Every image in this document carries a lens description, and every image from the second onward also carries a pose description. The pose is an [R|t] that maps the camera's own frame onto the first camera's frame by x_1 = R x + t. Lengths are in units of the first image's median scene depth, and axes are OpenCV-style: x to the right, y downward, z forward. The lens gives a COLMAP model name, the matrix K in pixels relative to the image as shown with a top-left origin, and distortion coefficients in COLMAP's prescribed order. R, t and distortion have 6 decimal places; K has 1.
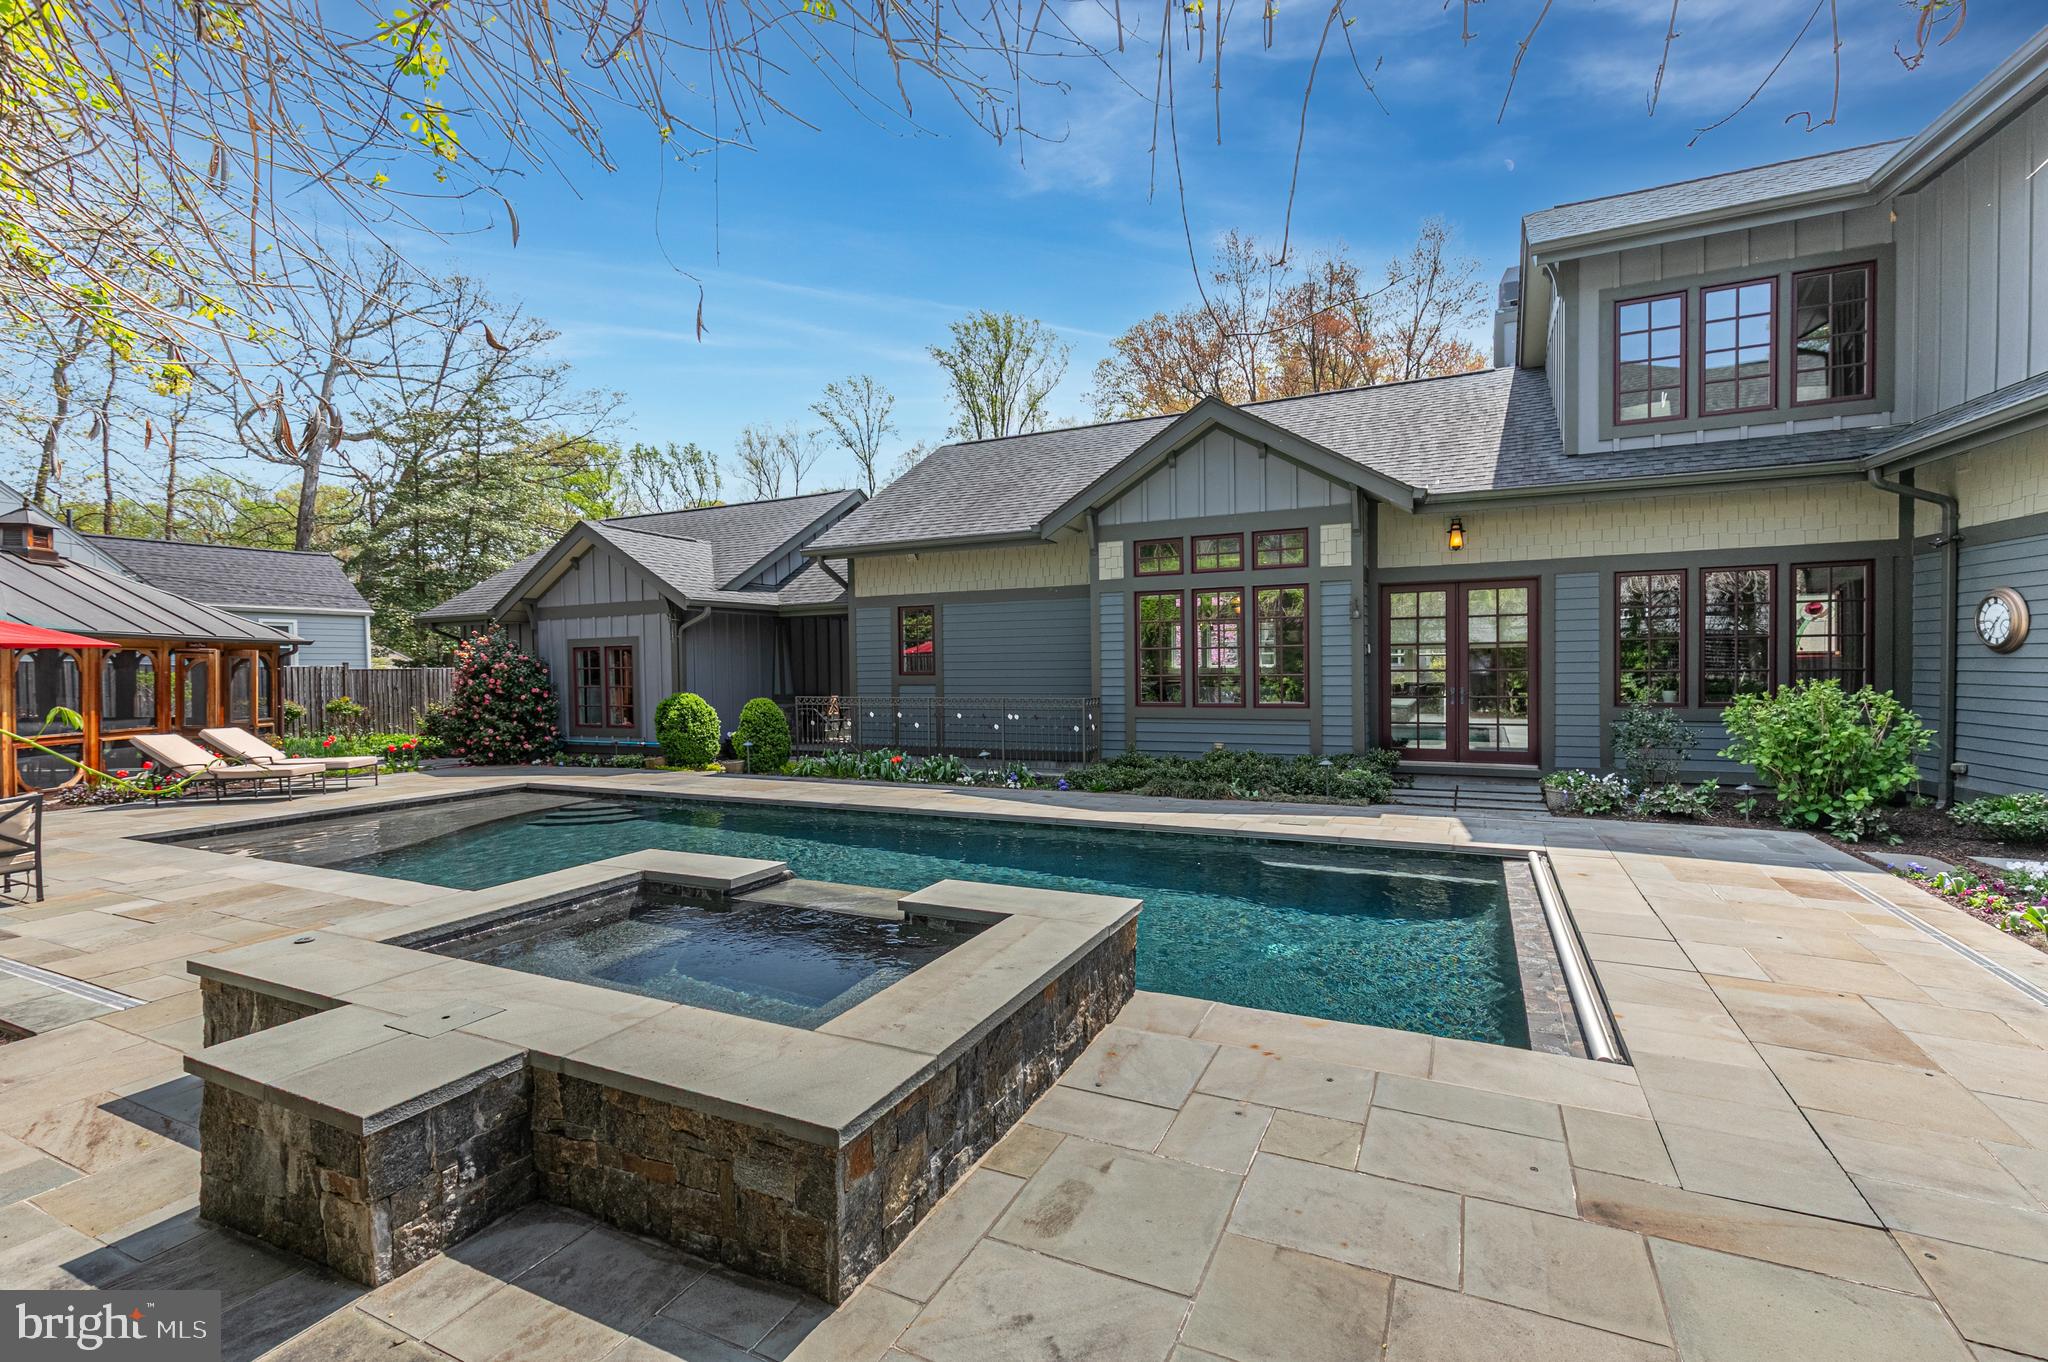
lens RADIAL K [[915.8, 0, 1014.6], [0, 915.8, 688.7], [0, 0, 1]] dist [0.011183, -0.004198]
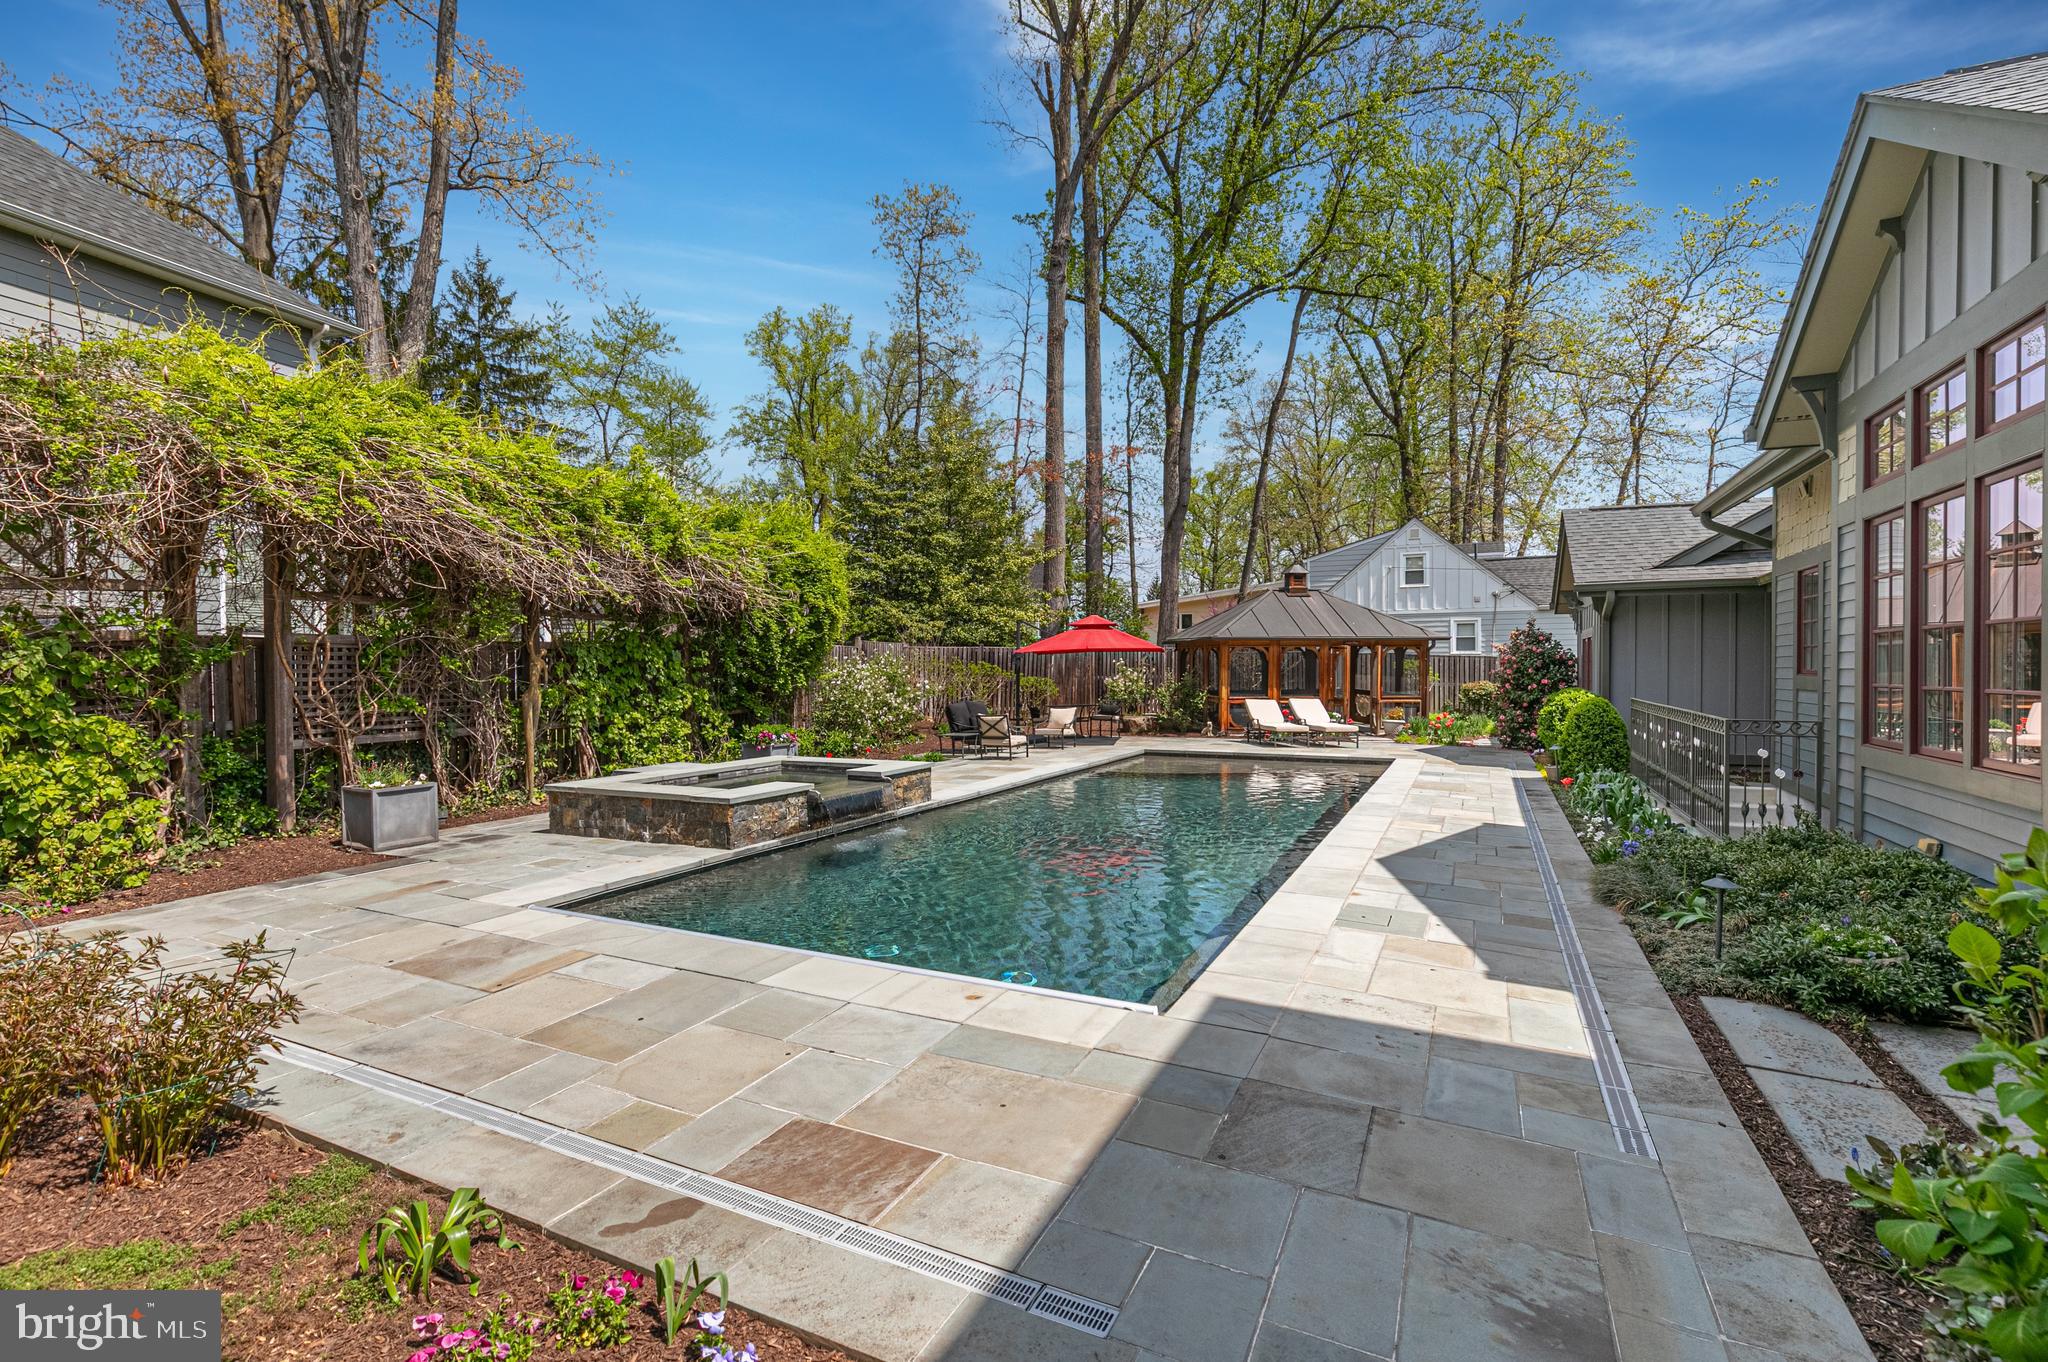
lens RADIAL K [[915.8, 0, 1021.9], [0, 915.8, 685.0], [0, 0, 1]] dist [0.011183, -0.004198]
pose [[-0.009509, 0.035085, -0.999339, 0.644207], [-0.021597, 0.999144, 0.035283, -0.022415], [0.999722, 0.021918, -0.008743, 0.530978]]
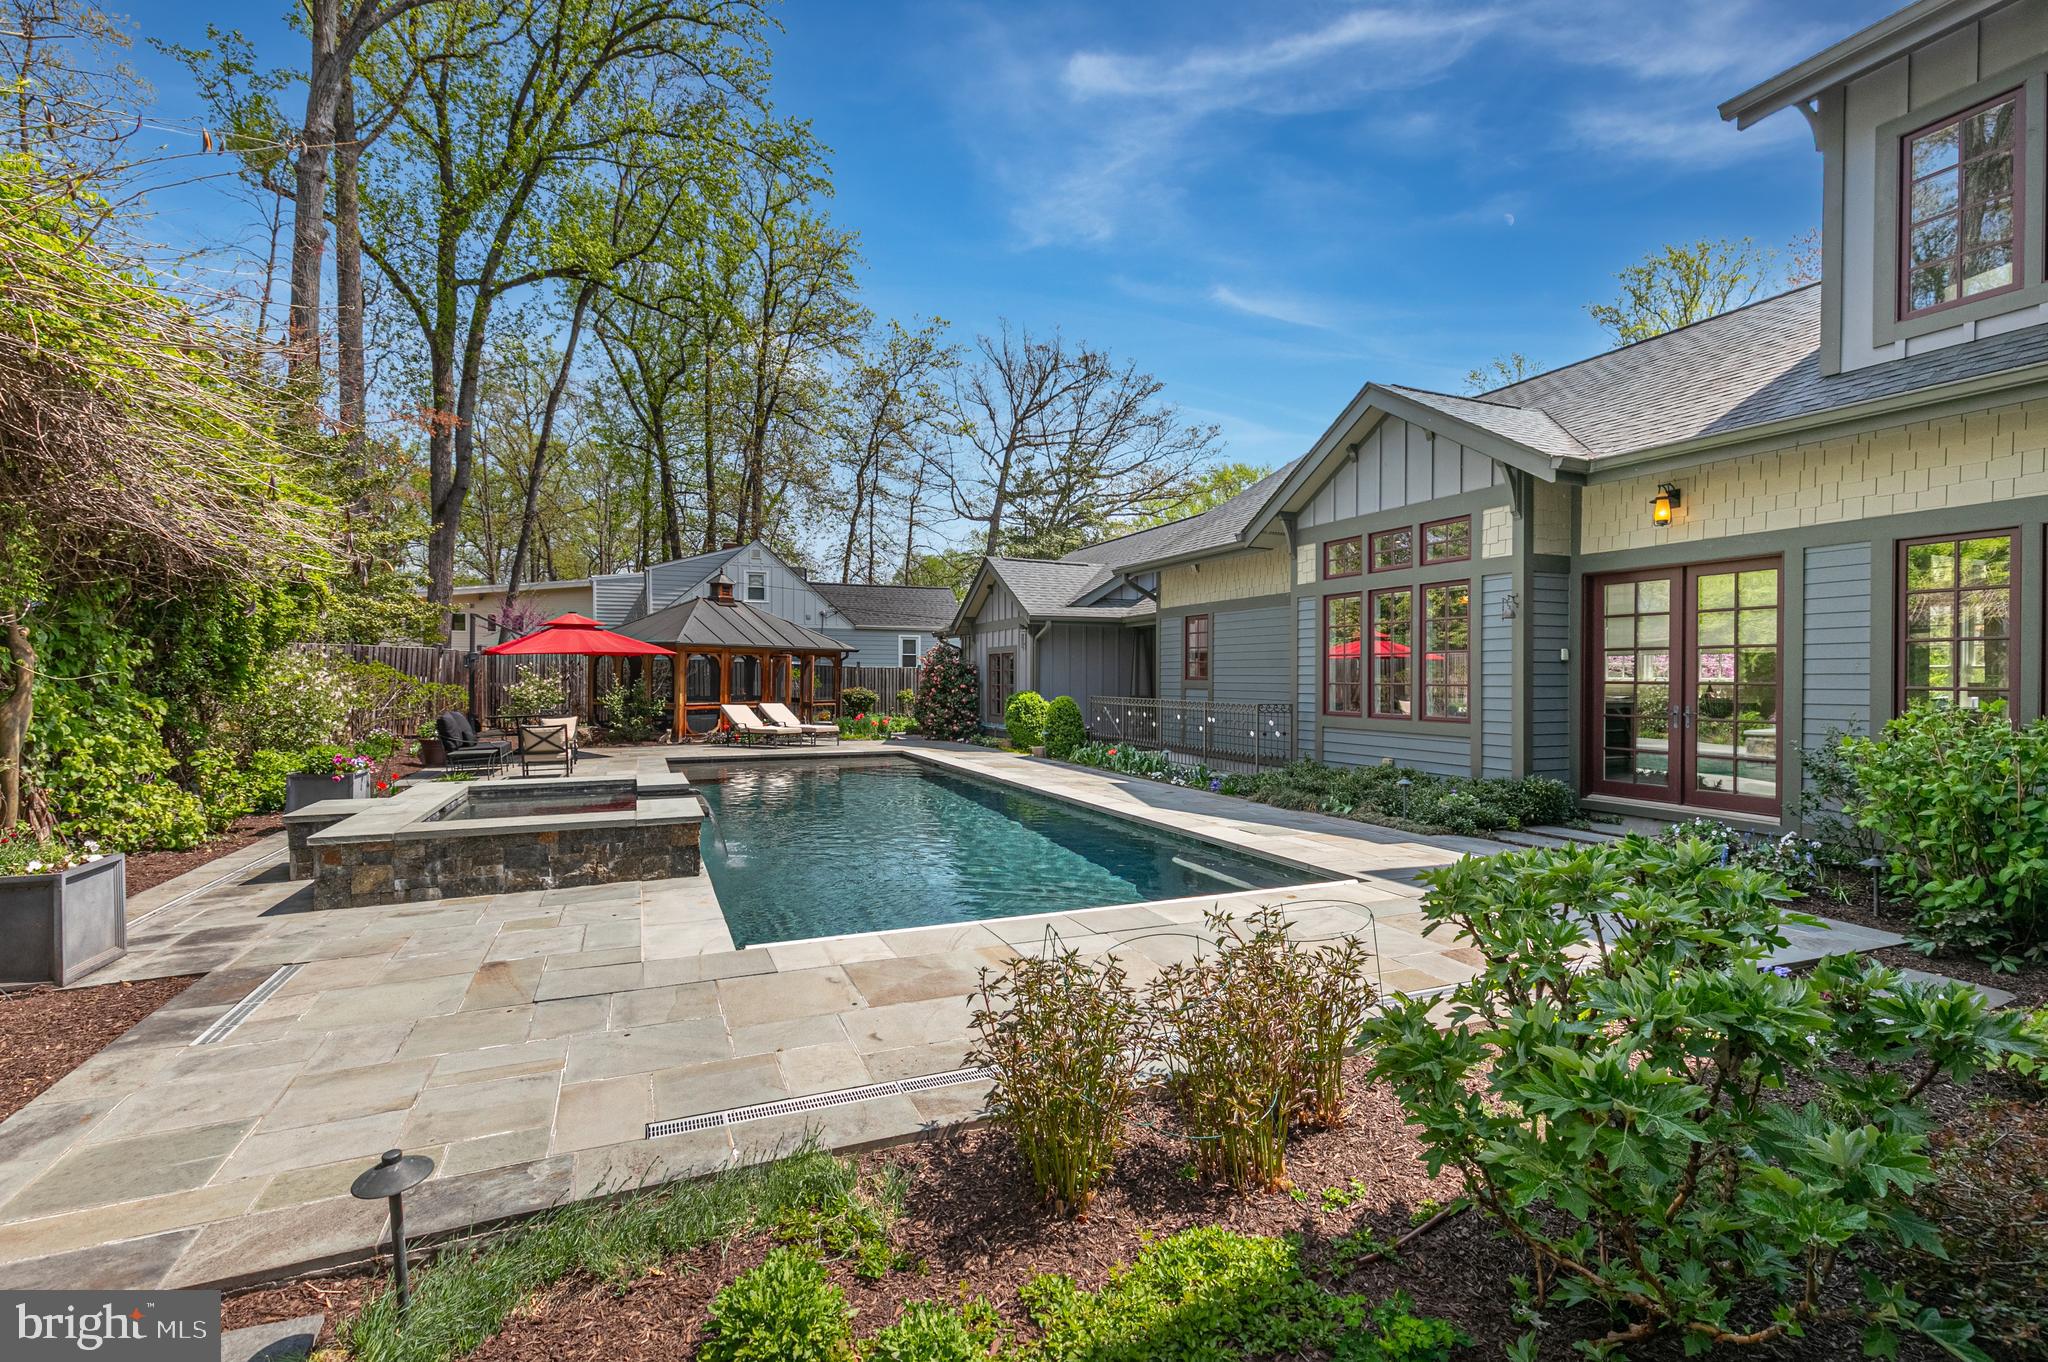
lens RADIAL K [[915.8, 0, 1016.3], [0, 915.8, 687.8], [0, 0, 1]] dist [0.011183, -0.004198]
pose [[0.752036, 0.024458, -0.658668, 0.518801], [-0.030800, 0.999524, 0.001949, -0.000658], [0.658402, 0.018821, 0.752431, 0.063398]]
